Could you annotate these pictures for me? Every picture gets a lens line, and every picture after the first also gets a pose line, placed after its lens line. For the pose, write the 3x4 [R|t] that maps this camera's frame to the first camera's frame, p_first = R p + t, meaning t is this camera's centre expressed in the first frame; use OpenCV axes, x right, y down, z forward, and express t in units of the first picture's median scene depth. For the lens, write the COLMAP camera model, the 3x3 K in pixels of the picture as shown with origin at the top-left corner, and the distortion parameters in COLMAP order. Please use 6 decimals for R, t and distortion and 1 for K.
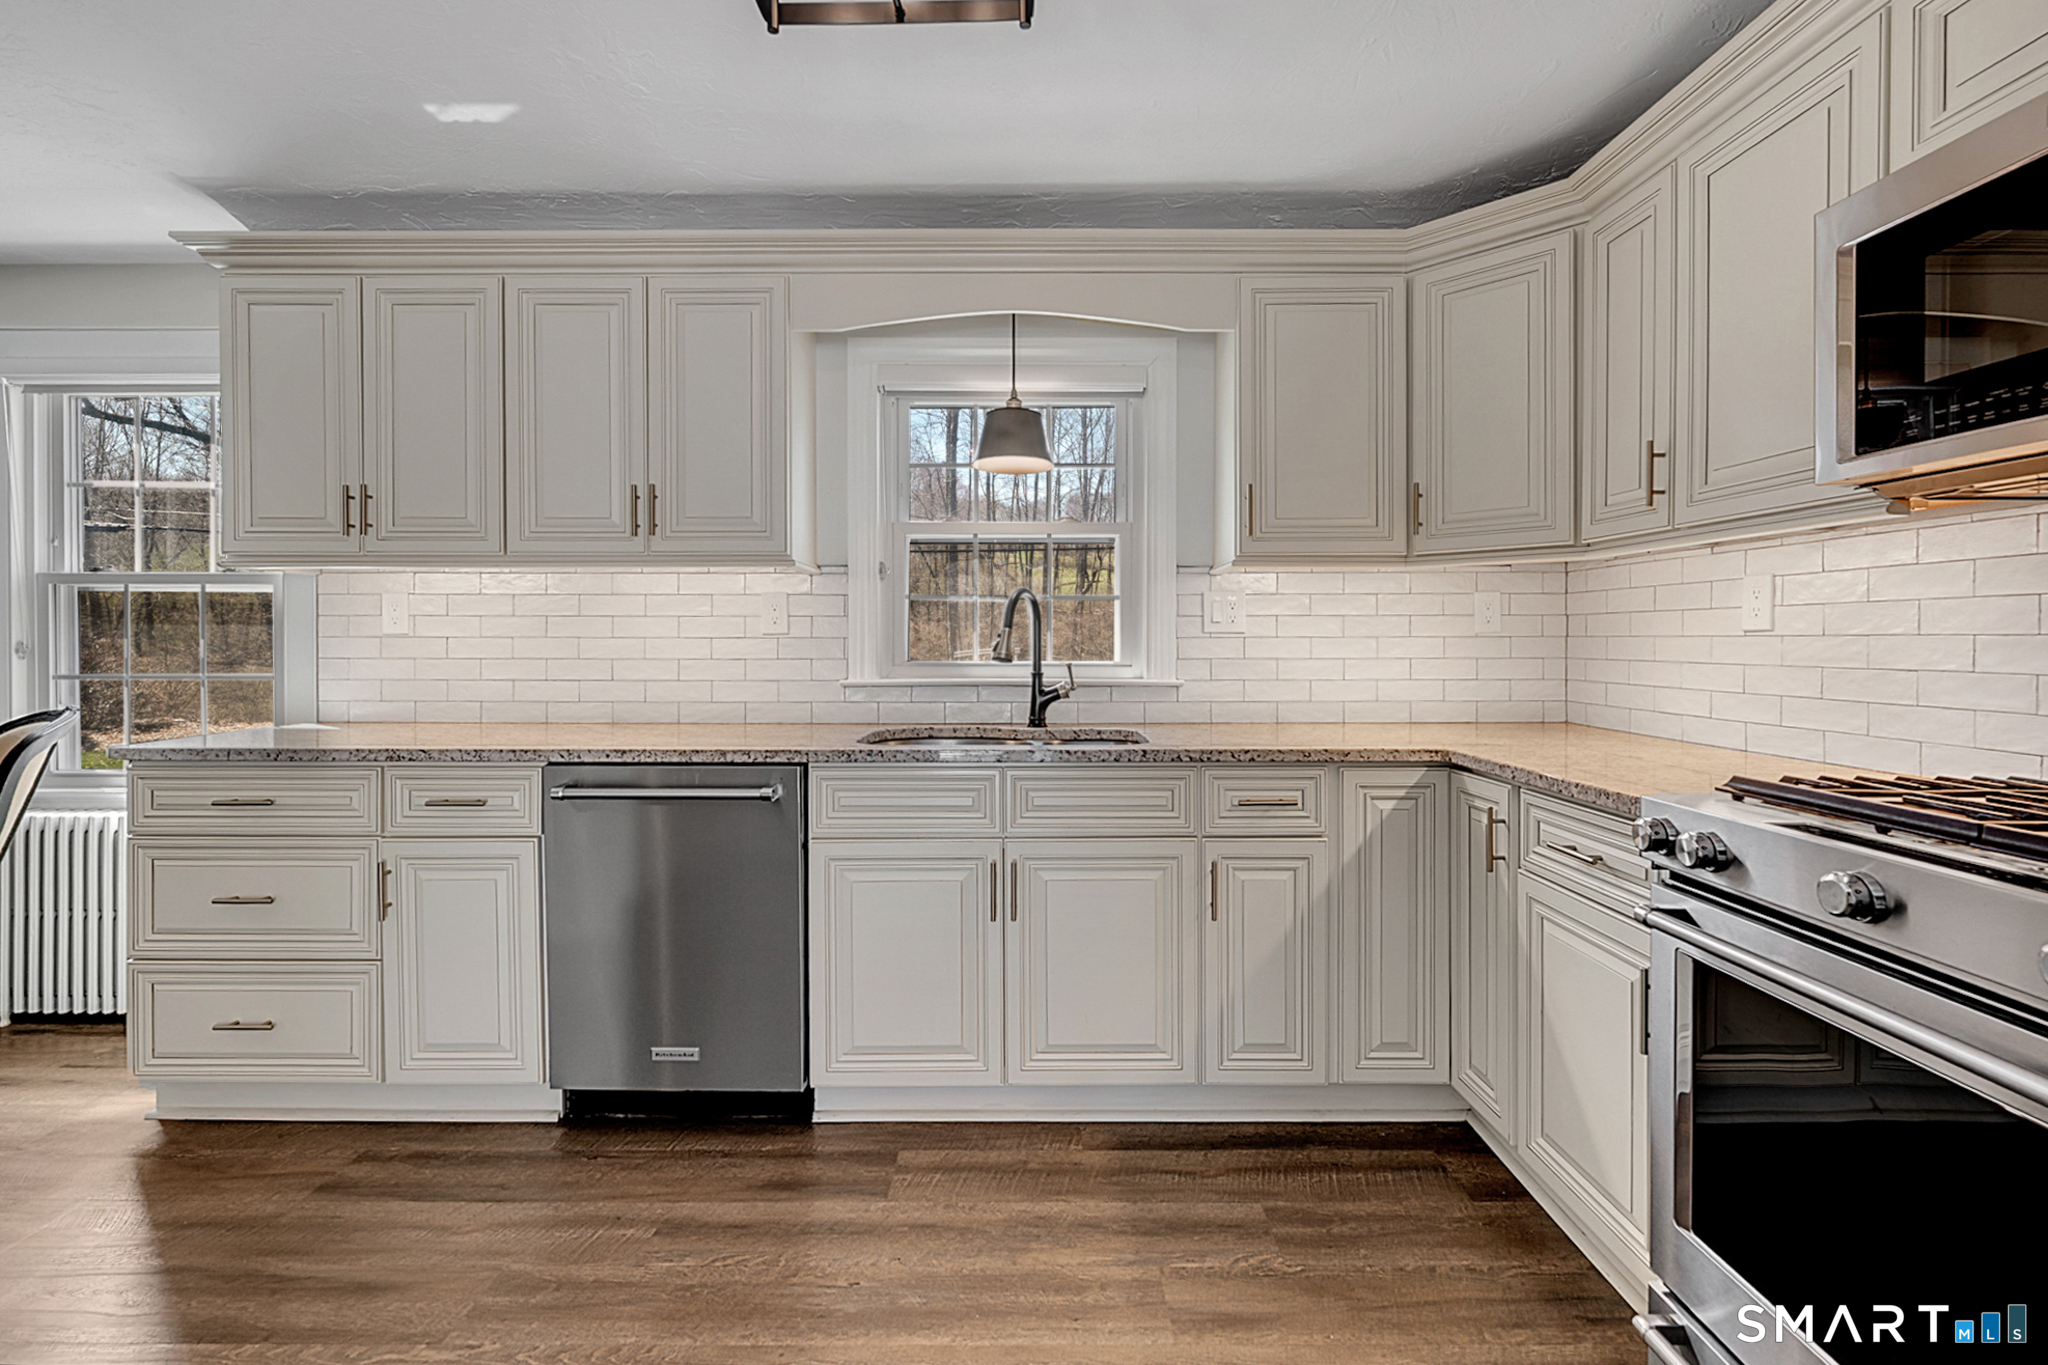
lens RADIAL K [[912.6, 0, 1023.7], [0, 912.6, 643.3], [0, 0, 1]] dist [-0.000149, -0.000275]
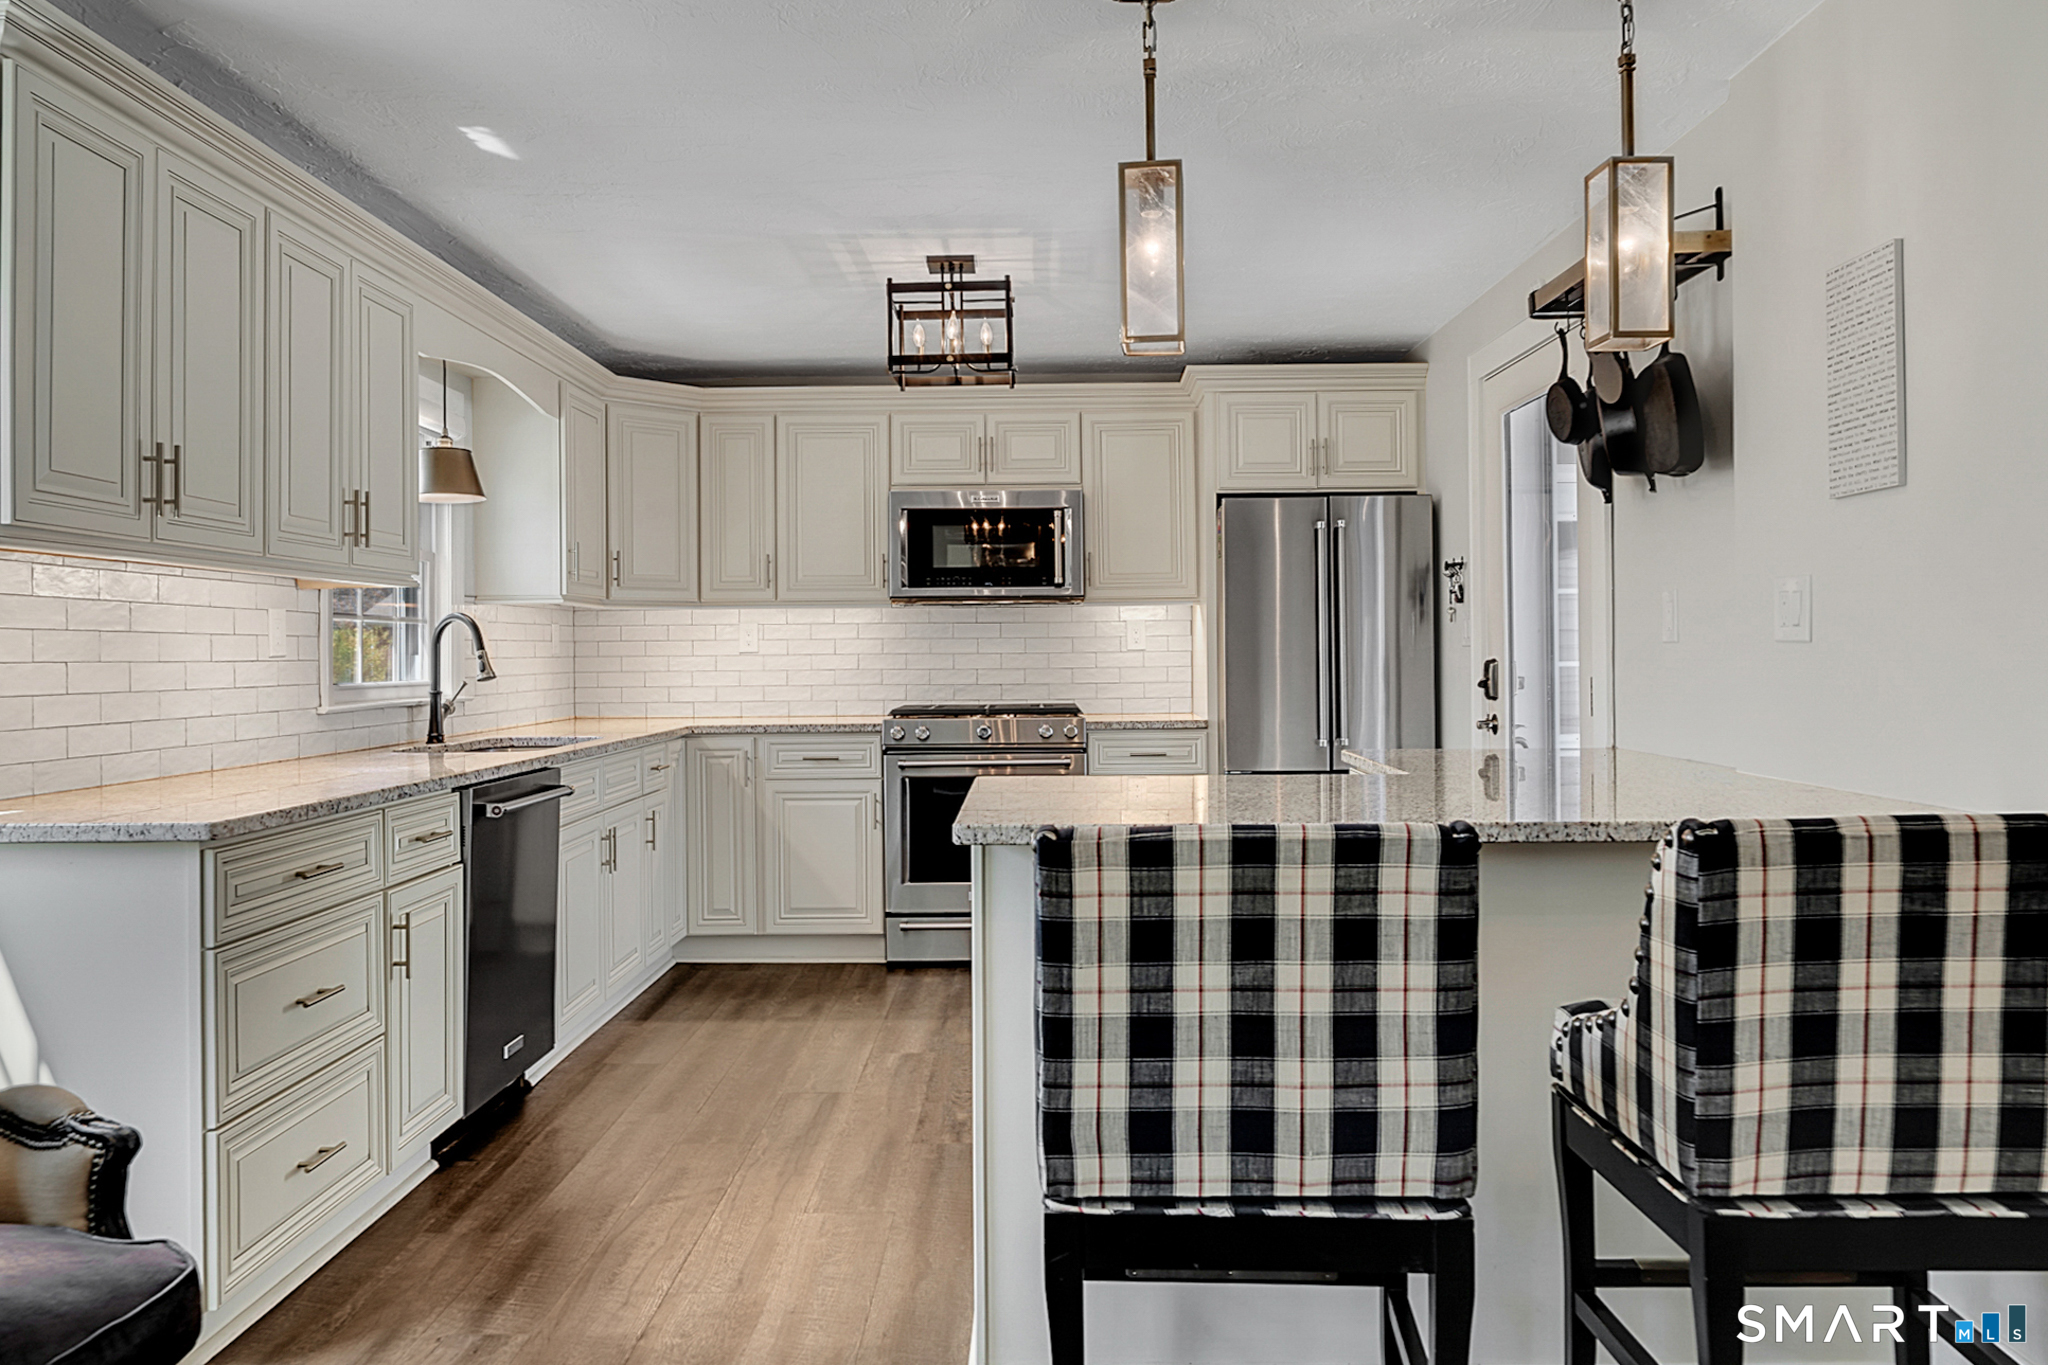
lens RADIAL K [[1453.3, 0, 1024.8], [0, 1453.3, 648.9], [0, 0, 1]] dist [0.000923, 0.000421]
pose [[0.010479, 0.002338, 0.999942, -1.728597], [0.014037, 0.999898, -0.002485, -0.004274], [-0.999847, 0.014062, 0.010445, 0.308528]]
